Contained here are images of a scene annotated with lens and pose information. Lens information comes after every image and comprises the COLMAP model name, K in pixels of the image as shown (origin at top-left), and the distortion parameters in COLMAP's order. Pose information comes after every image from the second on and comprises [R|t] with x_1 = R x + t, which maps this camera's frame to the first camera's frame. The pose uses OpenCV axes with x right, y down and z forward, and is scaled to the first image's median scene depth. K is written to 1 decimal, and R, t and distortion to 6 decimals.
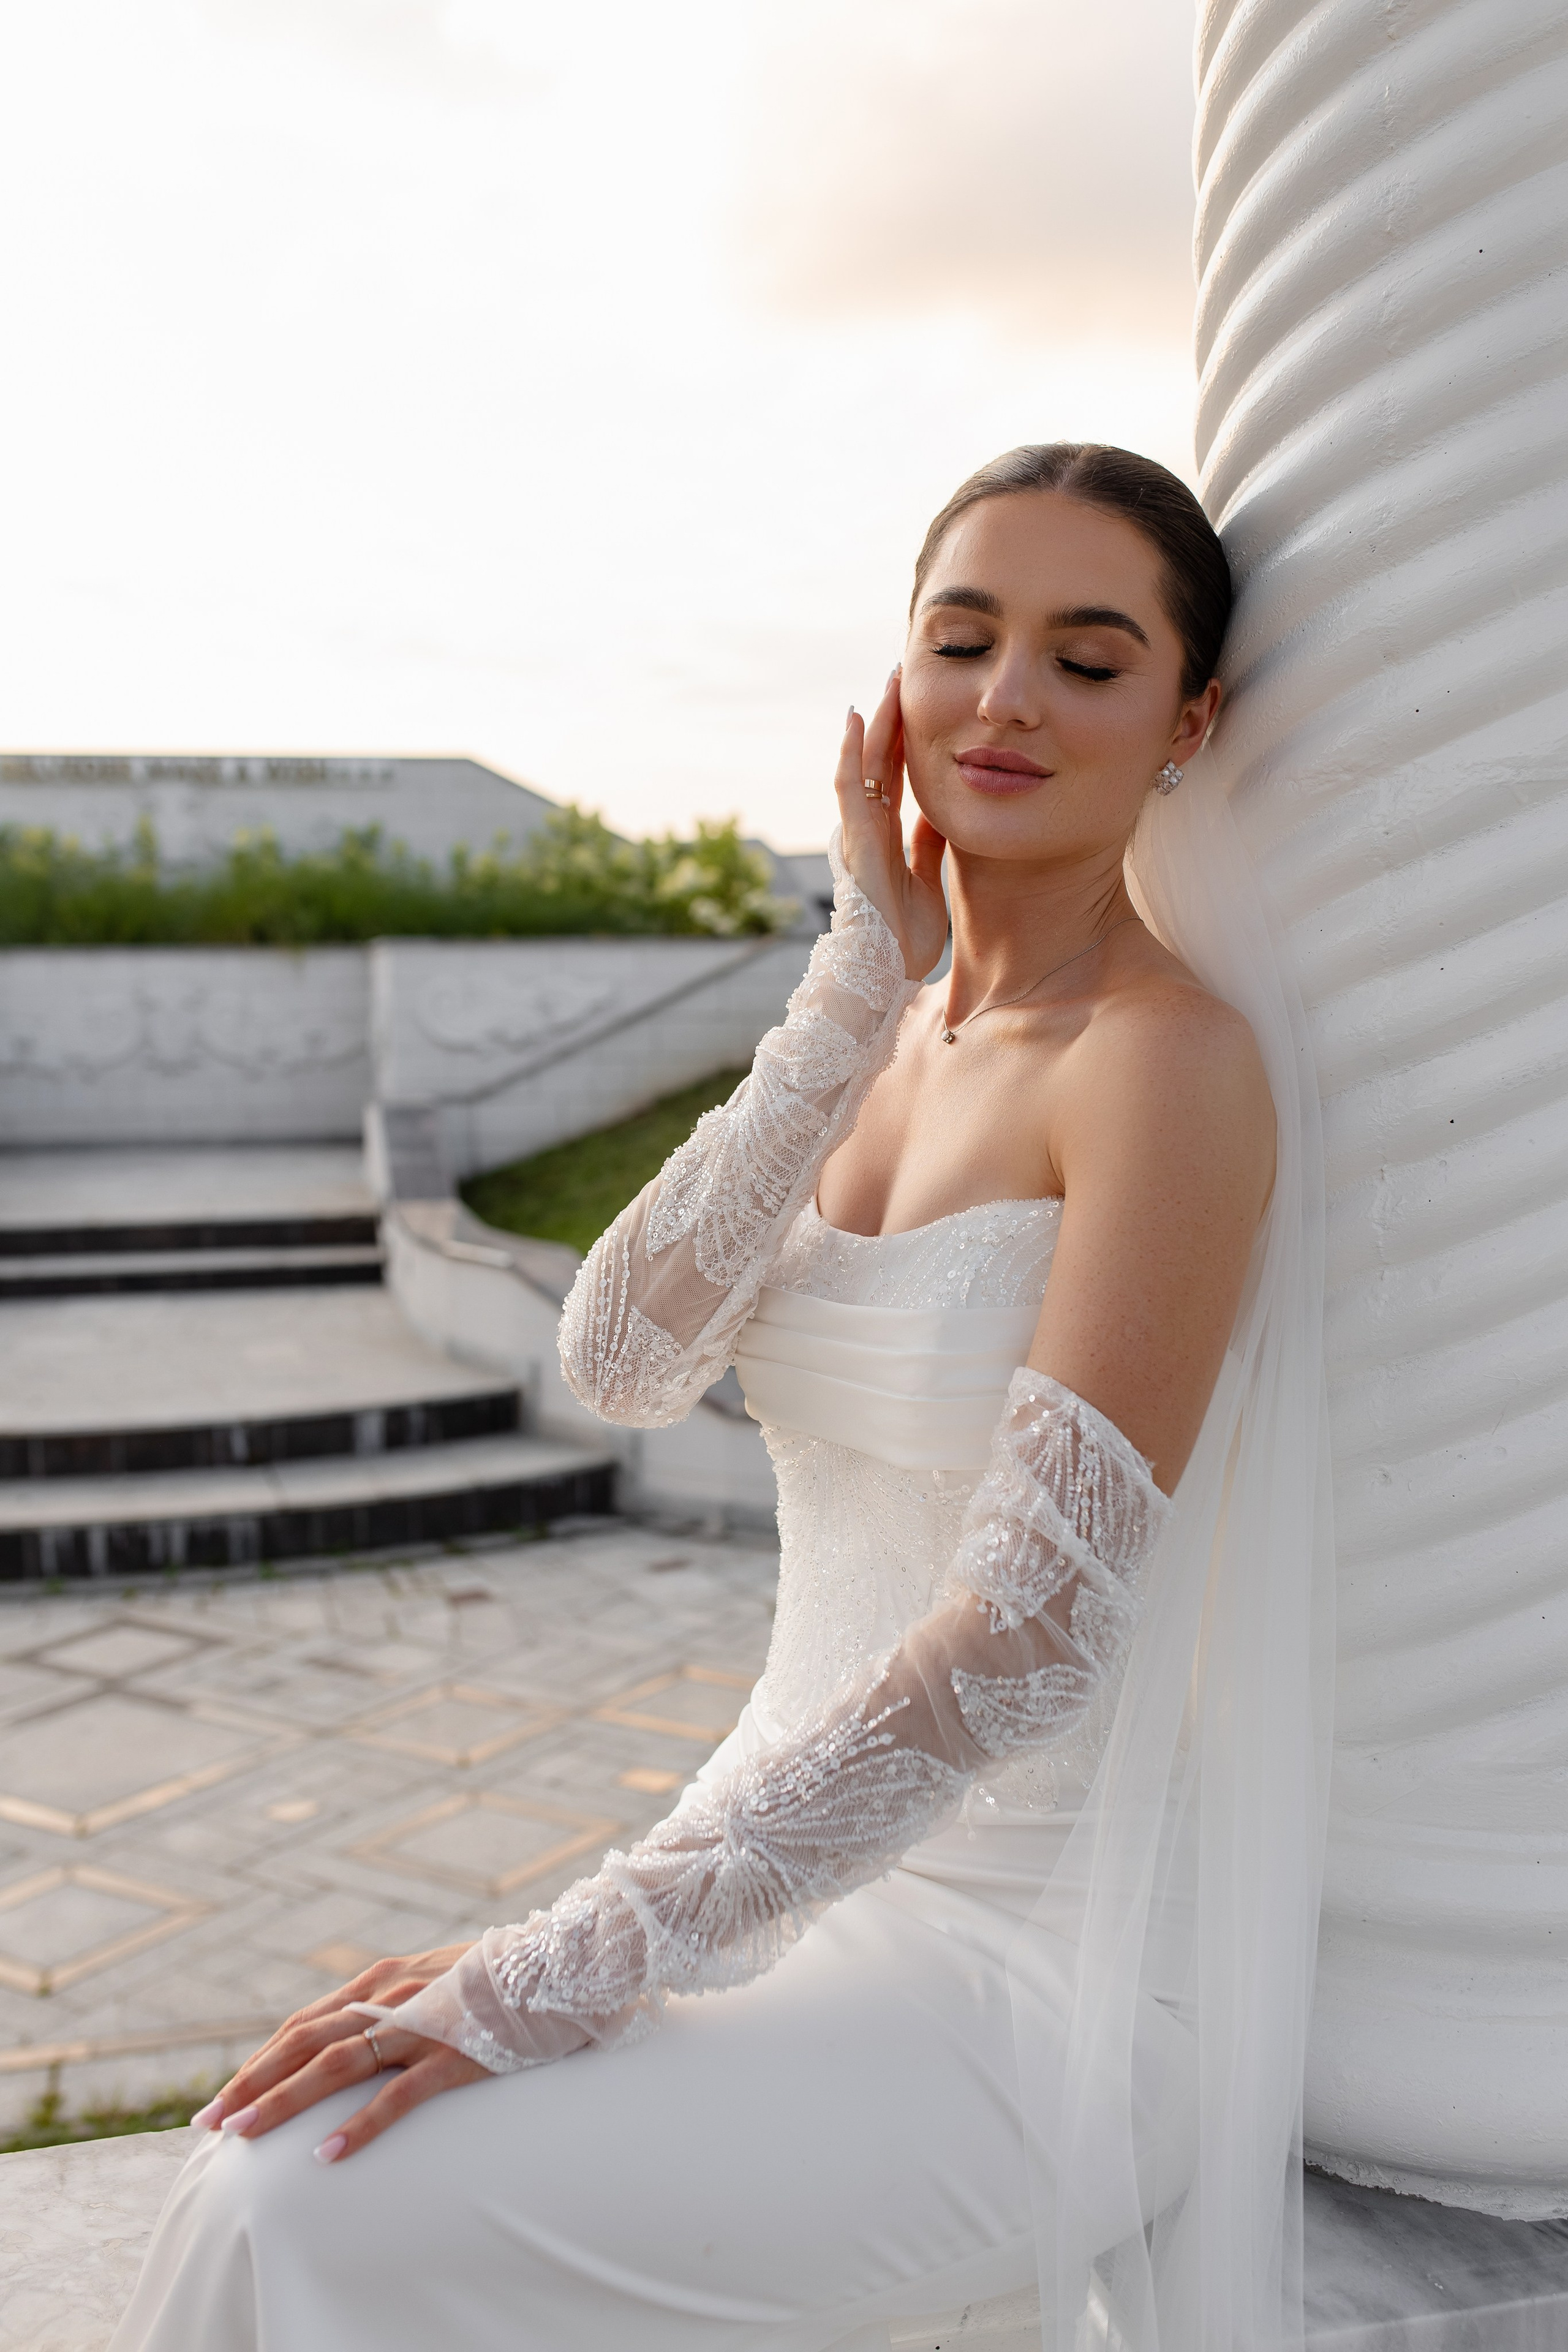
lens RADIAL K [[2230.6, 0, 755.2], [0, 2230.6, 1189.2], [0, 0, 1]] dist [0.010000, -0.000763]
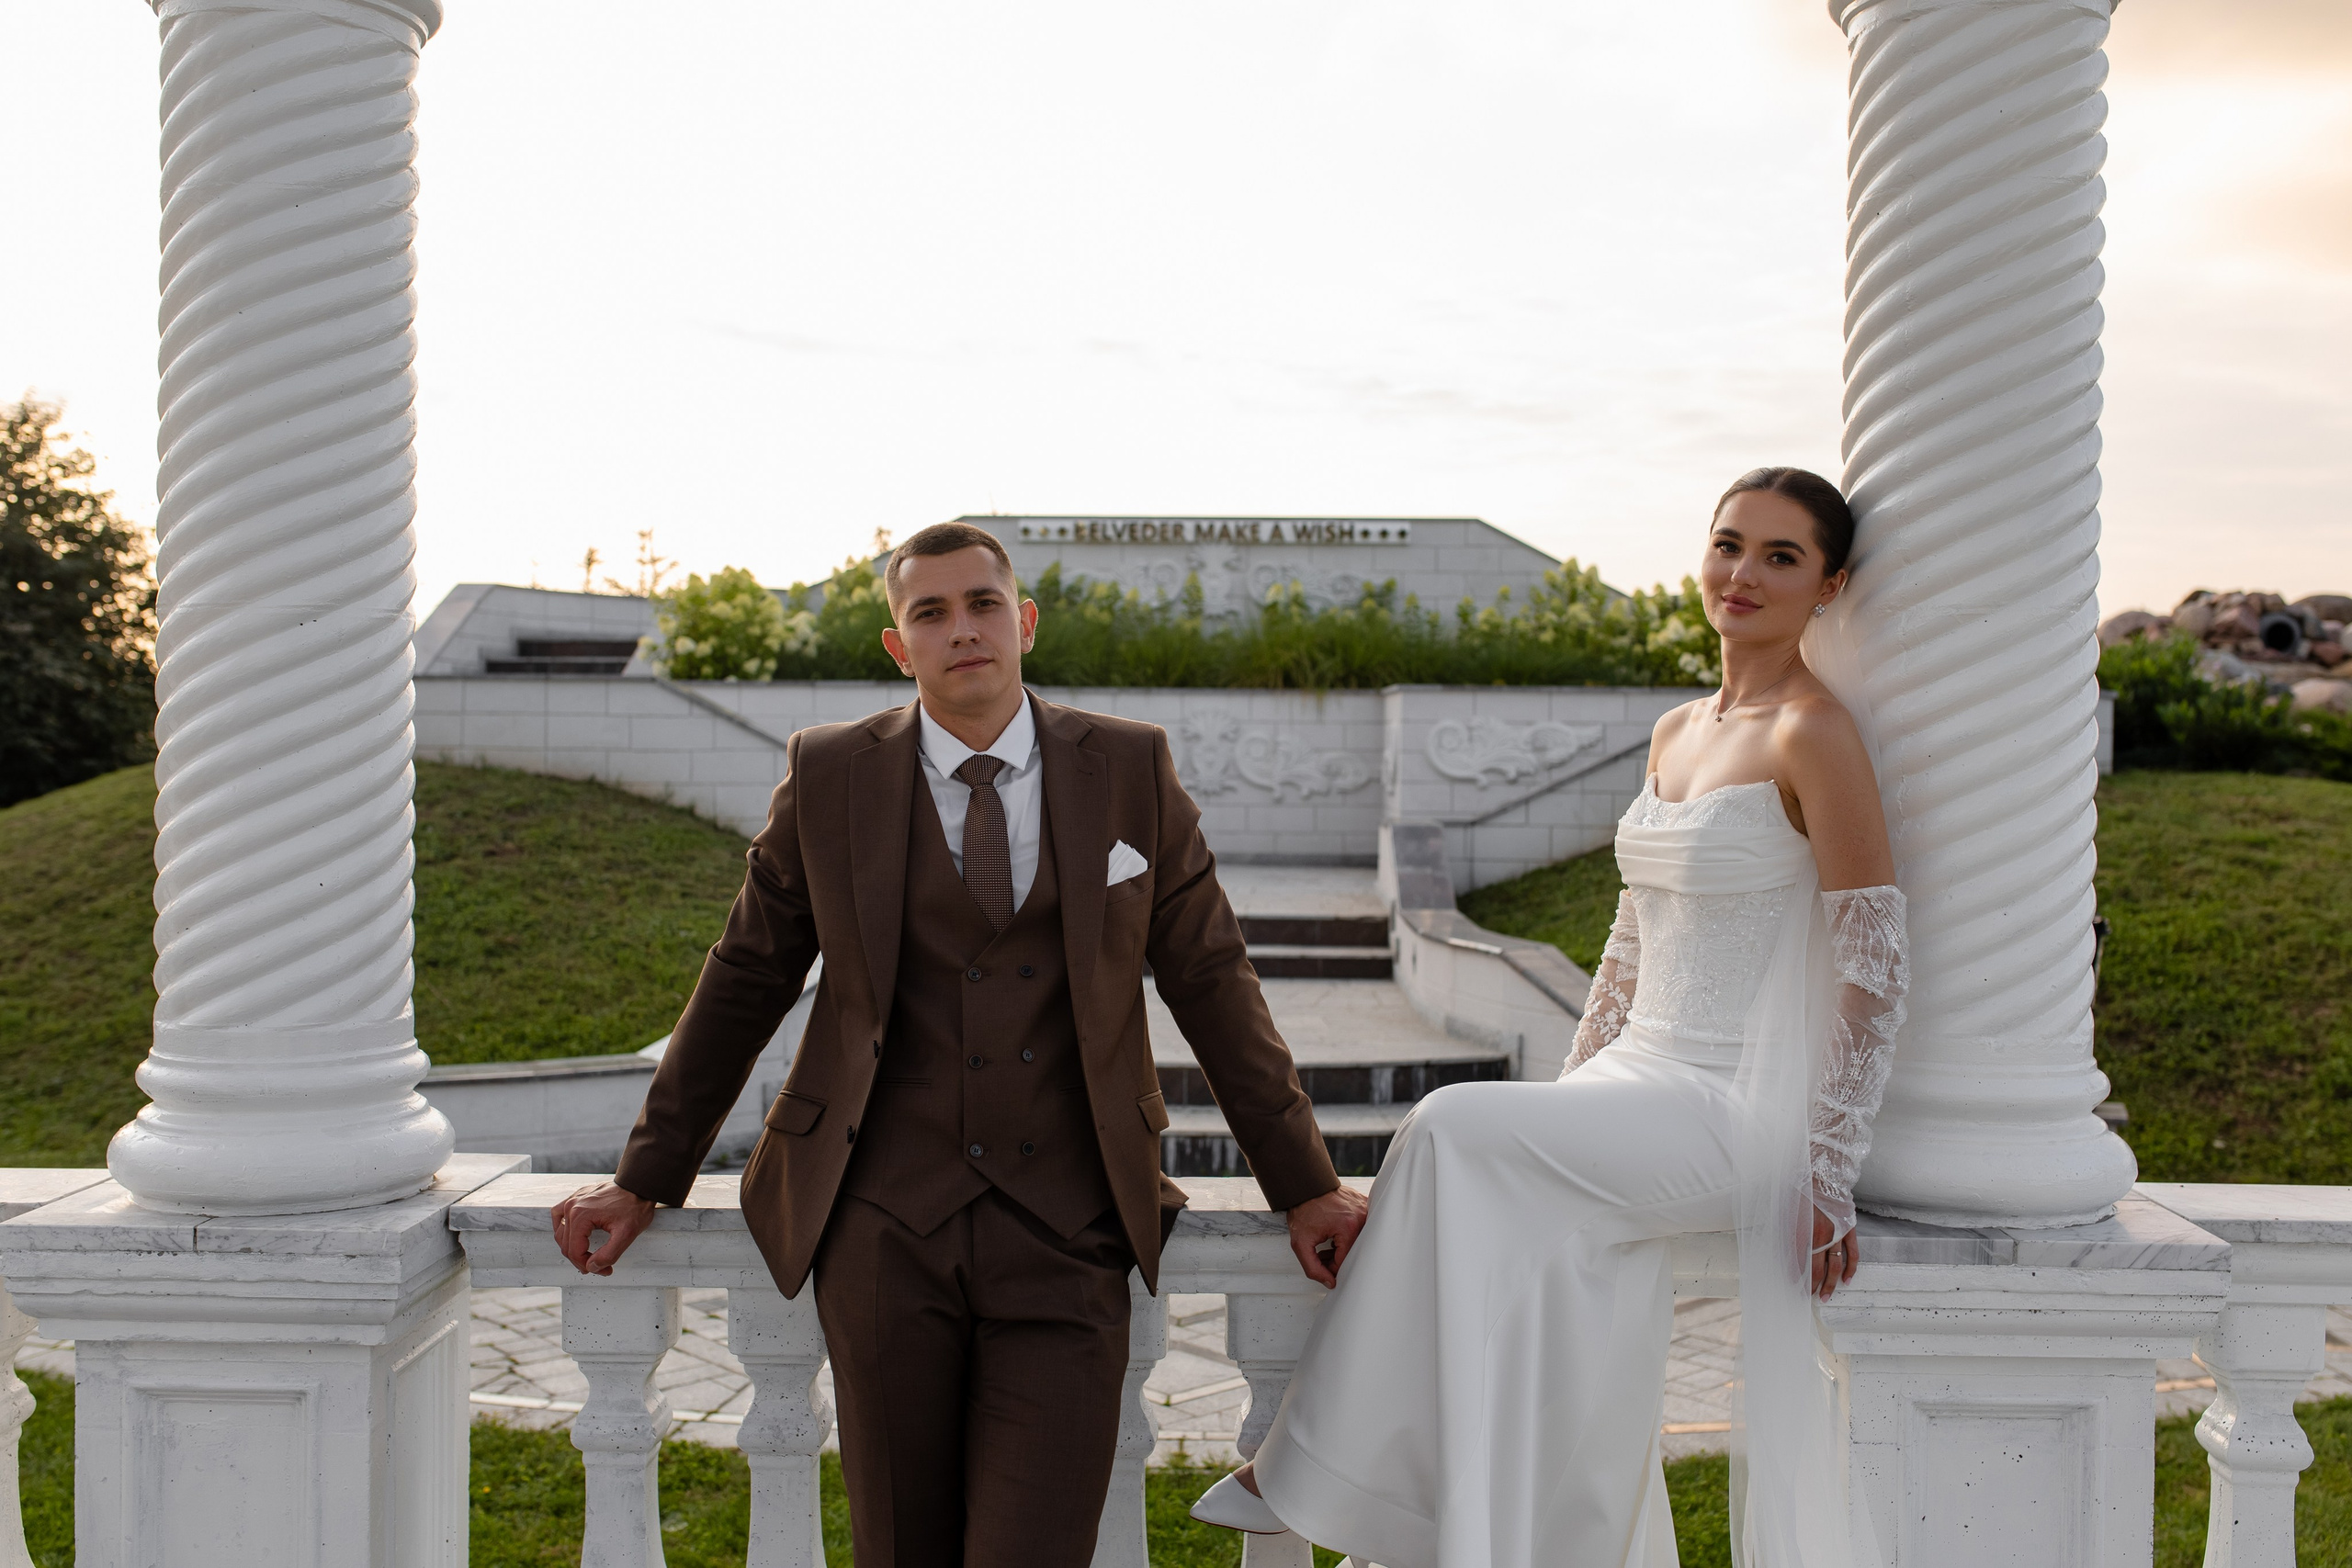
lens RADIAL K [[2230.4, 0, 1278.9], [0, 2230.4, 818.6], [0, 0, 1]] dist [0.010000, -0.000763]
pose [[0.977995, 0.030399, -0.206400, 0.121248], [-0.041342, 0.997947, -0.048913, 0.171506], [0.204489, 0.056370, 0.977244, -1.378366]]
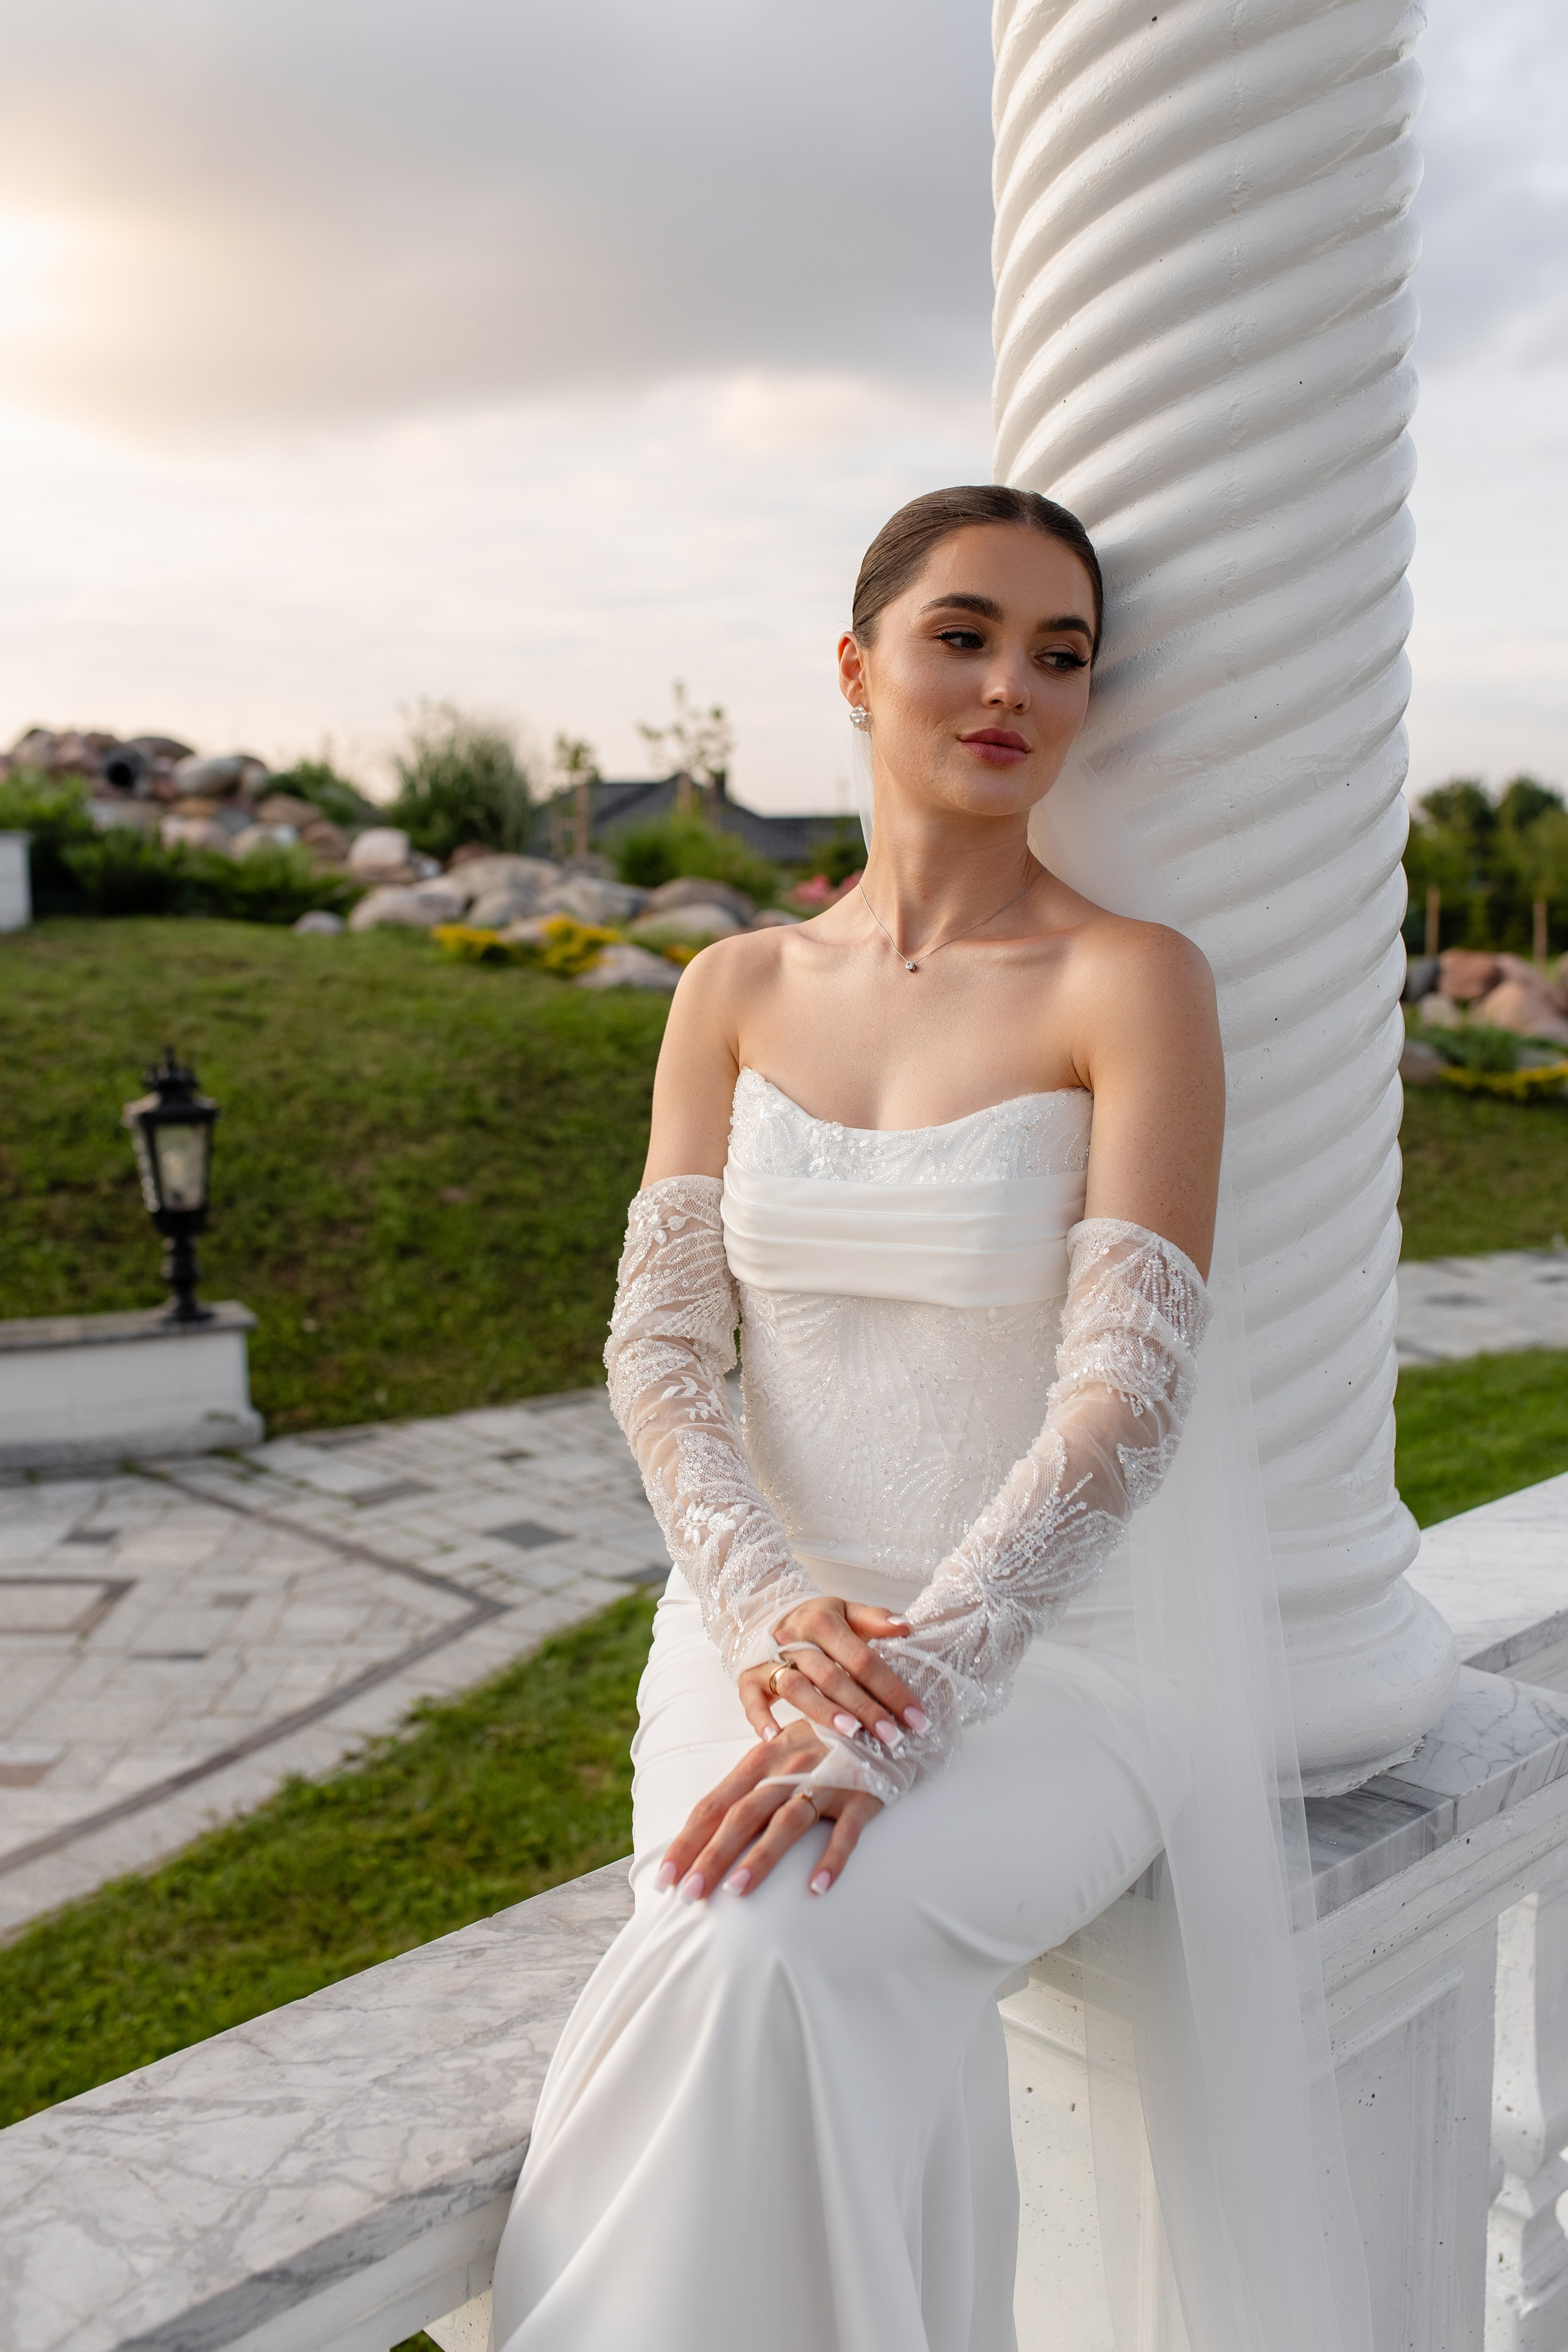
lens RADIAL K [[2230.6, 0, 755.2], [0, 2230.6, 1189.2], [0, 0, 1]] dist [0.010000, -0.000763]
pose [[0.865763, -0.072564, 0.495165, -0.619851], [0.050404, 0.997044, 0.057983, -0.020696], [-0.497909, -0.025241, 0.866862, -0.030577]]
